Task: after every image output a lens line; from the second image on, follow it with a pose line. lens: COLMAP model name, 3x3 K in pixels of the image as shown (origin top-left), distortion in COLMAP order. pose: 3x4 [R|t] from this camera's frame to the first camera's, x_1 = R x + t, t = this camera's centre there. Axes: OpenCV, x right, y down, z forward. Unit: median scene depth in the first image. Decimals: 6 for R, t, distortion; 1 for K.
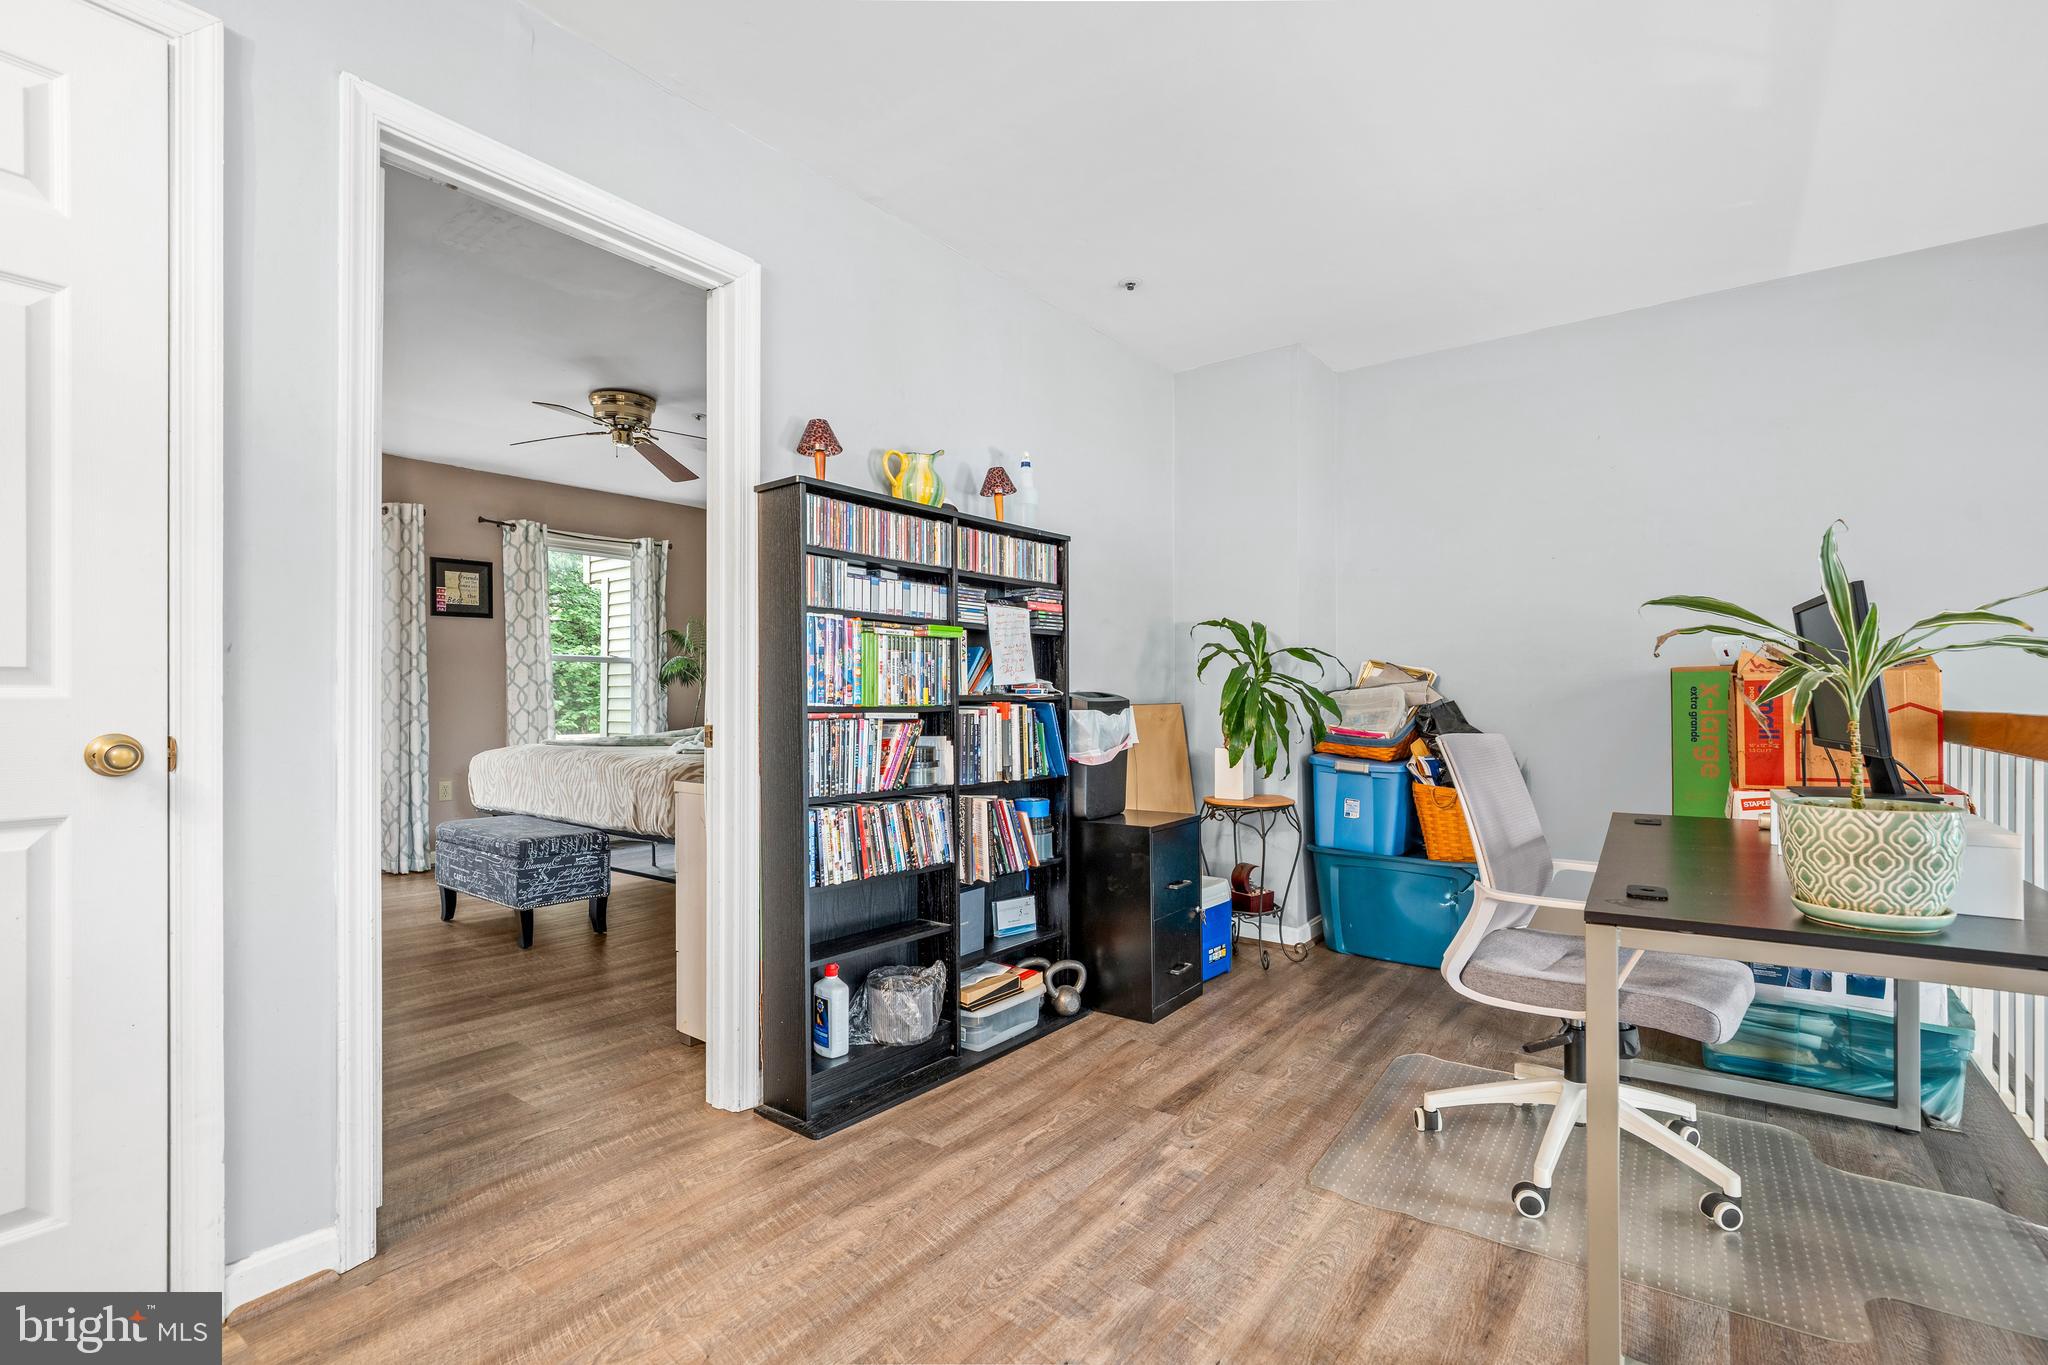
lens RADIAL K [[930.0, 0, 1026.4], [0, 930.0, 690.4], [0, 0, 1]] dist [-0.017896, 0.005756]
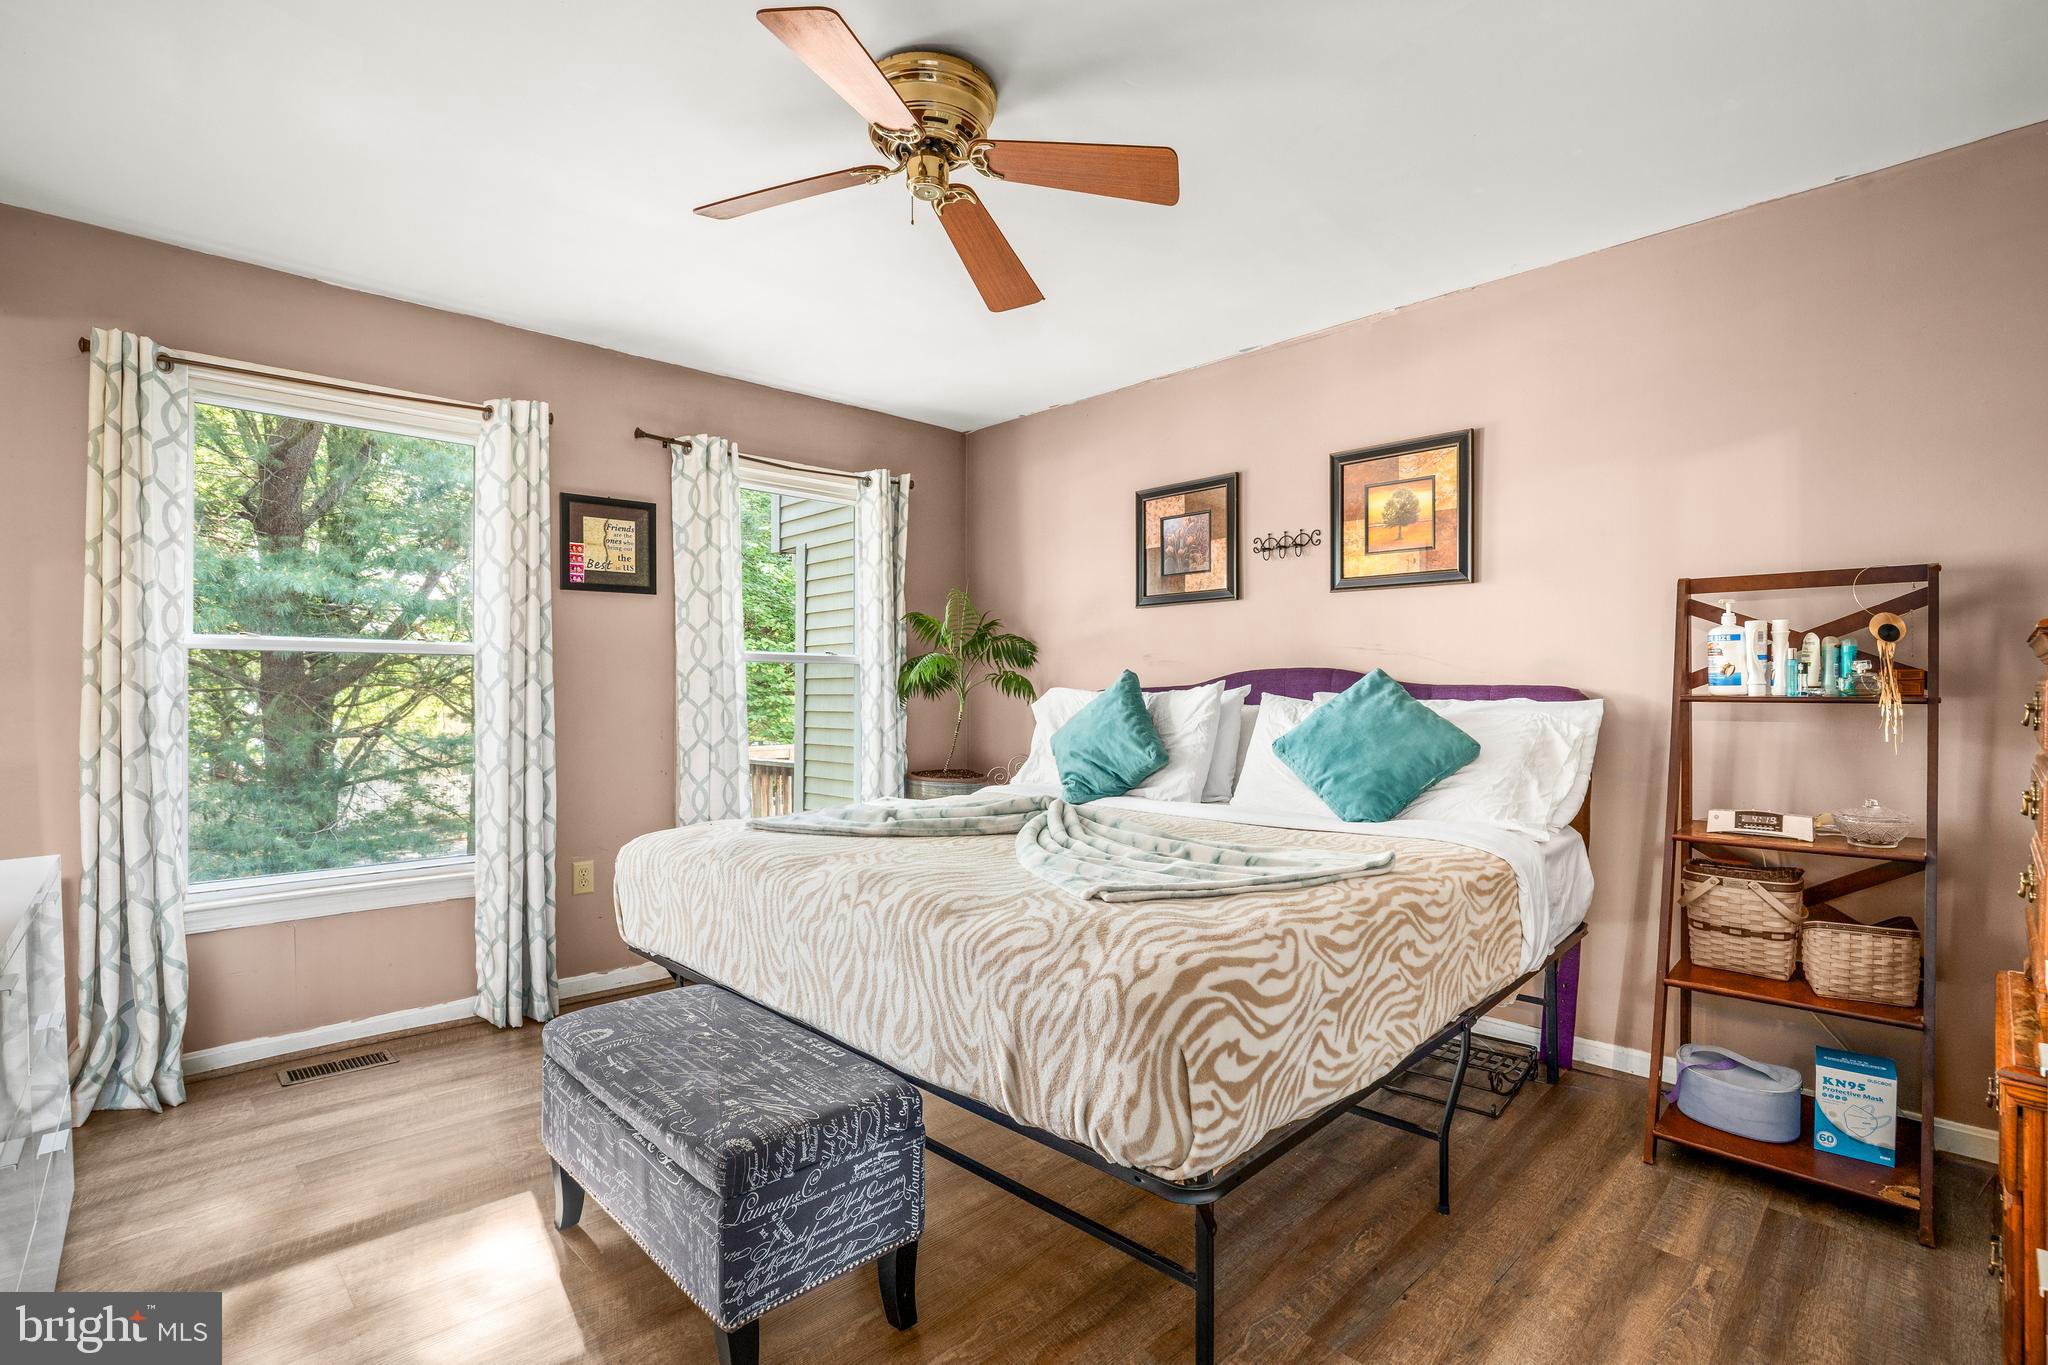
lens RADIAL K [[930.0, 0, 1022.8], [0, 930.0, 675.9], [0, 0, 1]] dist [-0.017896, 0.005756]
pose [[0.989492, -0.002368, -0.144569, -0.252466], [0.001300, 0.999971, -0.007480, -0.018943], [0.144582, 0.007213, 0.989467, 0.435282]]
